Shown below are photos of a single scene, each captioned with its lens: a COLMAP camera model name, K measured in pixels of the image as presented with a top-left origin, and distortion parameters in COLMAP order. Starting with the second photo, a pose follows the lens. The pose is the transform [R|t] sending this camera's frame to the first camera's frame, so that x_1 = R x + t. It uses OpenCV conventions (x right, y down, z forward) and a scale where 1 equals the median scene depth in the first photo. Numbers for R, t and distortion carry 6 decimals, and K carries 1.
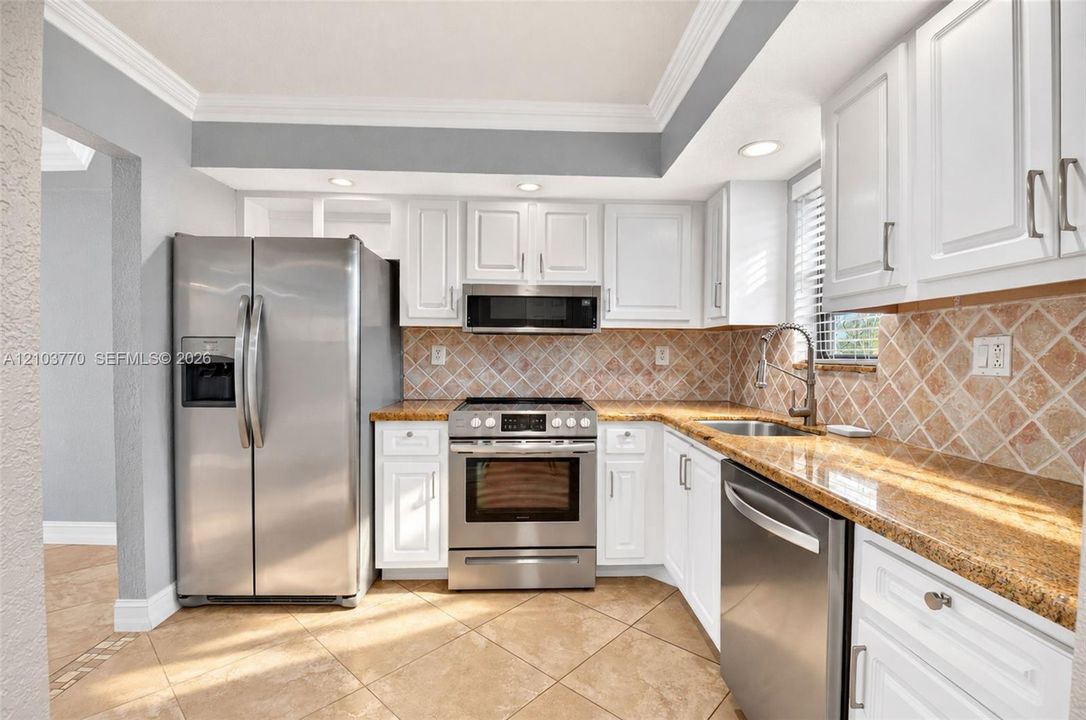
lens RADIAL K [[491.3, 0, 544.3], [0, 491.3, 348.2], [0, 0, 1]] dist [0.001070, -0.000139]
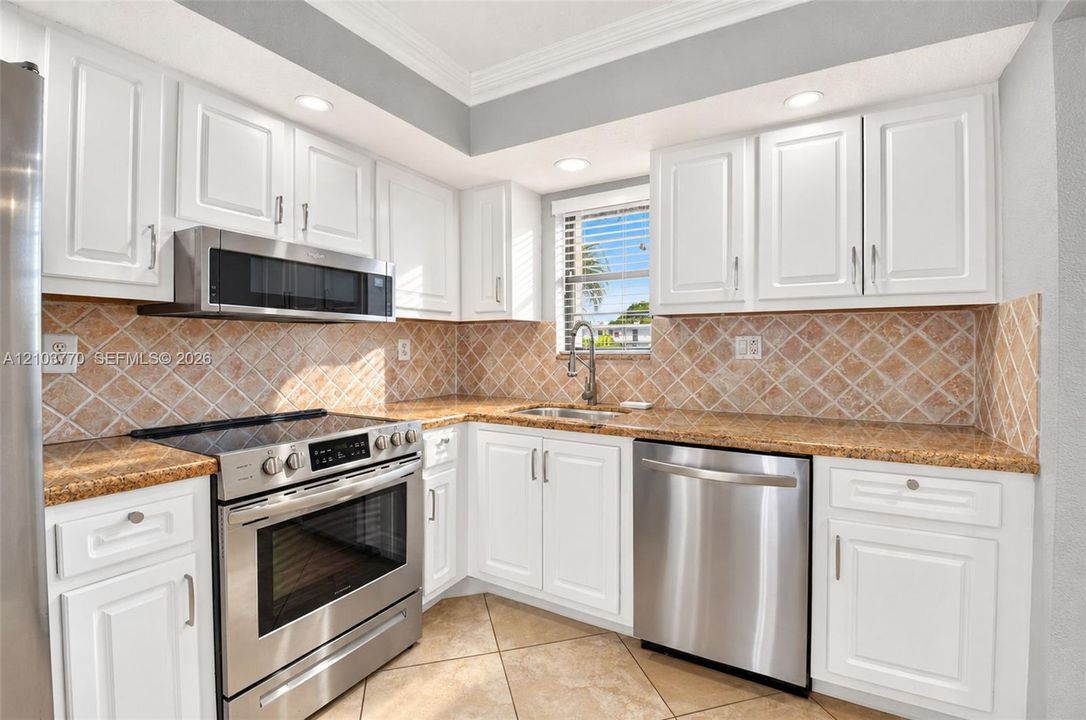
lens RADIAL K [[485.0, 0, 545.6], [0, 485.0, 342.3], [0, 0, 1]] dist [-0.015676, -0.000356]
pose [[0.528778, 0.000536, 0.848760, -0.461050], [-0.003153, 0.999994, 0.001333, -0.000237], [-0.848754, -0.003381, 0.528777, 0.408487]]
